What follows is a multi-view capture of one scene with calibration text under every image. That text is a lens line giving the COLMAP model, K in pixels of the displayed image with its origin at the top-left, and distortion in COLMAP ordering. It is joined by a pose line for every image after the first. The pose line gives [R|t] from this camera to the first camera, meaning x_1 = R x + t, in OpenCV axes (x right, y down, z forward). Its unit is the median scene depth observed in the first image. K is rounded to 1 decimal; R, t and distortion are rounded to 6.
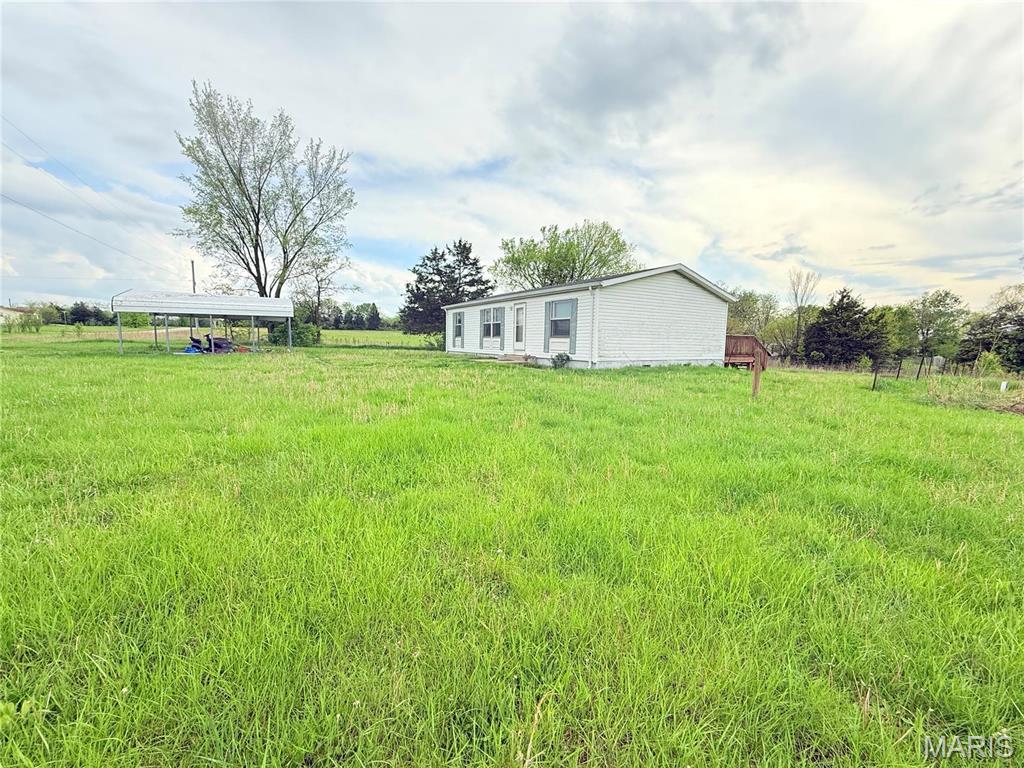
lens RADIAL K [[410.7, 0, 507.0], [0, 410.7, 382.4], [0, 0, 1]] dist [0.001736, 0.000234]
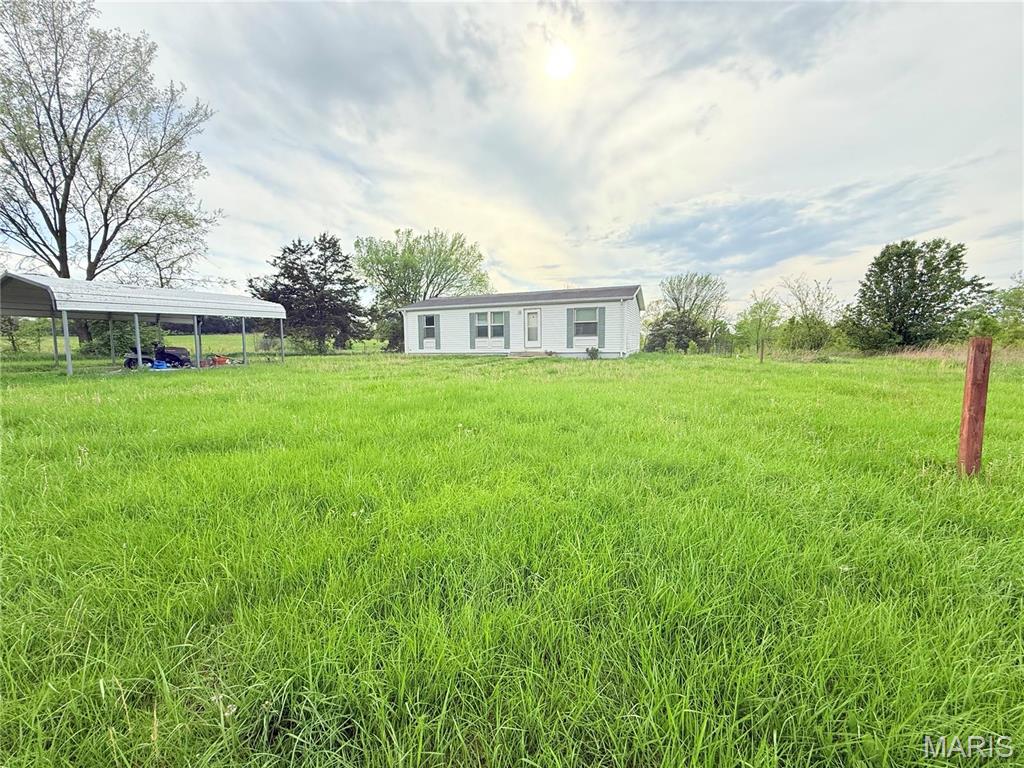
lens RADIAL K [[401.2, 0, 509.0], [0, 401.2, 405.8], [0, 0, 1]] dist [0.010362, 0.000191]
pose [[0.807273, -0.120279, 0.577792, -0.338799], [0.087096, 0.992572, 0.084937, -0.006739], [-0.583717, -0.018244, 0.811752, 0.032854]]
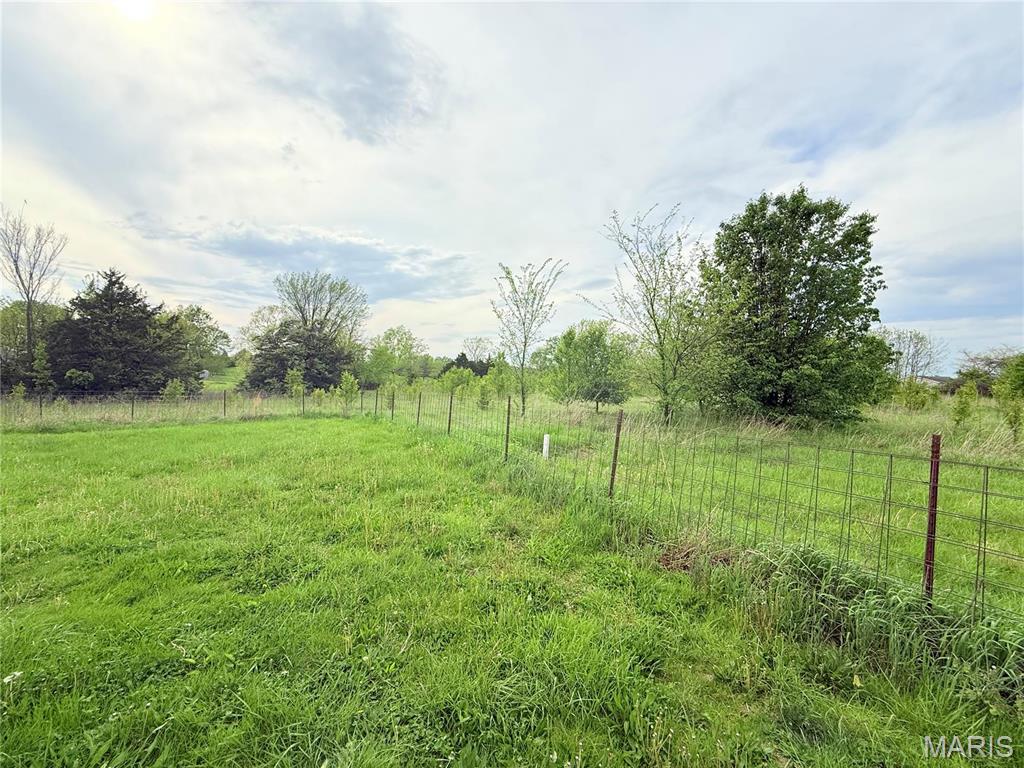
lens RADIAL K [[410.7, 0, 507.0], [0, 410.7, 382.4], [0, 0, 1]] dist [0.001736, 0.000234]
pose [[0.059098, -0.045972, 0.997193, 0.277206], [0.085335, 0.995515, 0.040838, -0.038949], [-0.994598, 0.082682, 0.062756, 0.469292]]
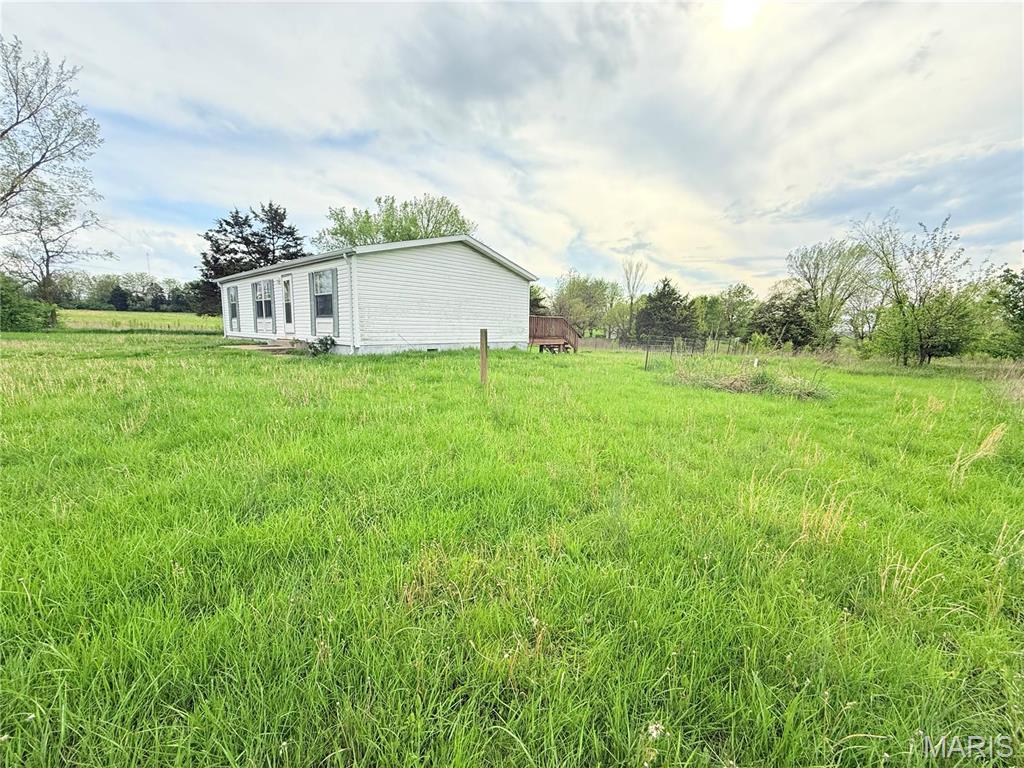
lens RADIAL K [[411.3, 0, 511.9], [0, 411.3, 374.8], [0, 0, 1]] dist [0.002370, 0.000410]
pose [[0.956267, -0.036157, 0.290252, 0.098395], [0.030865, 0.999264, 0.022792, -0.001035], [-0.290862, -0.012837, 0.956679, 0.046198]]
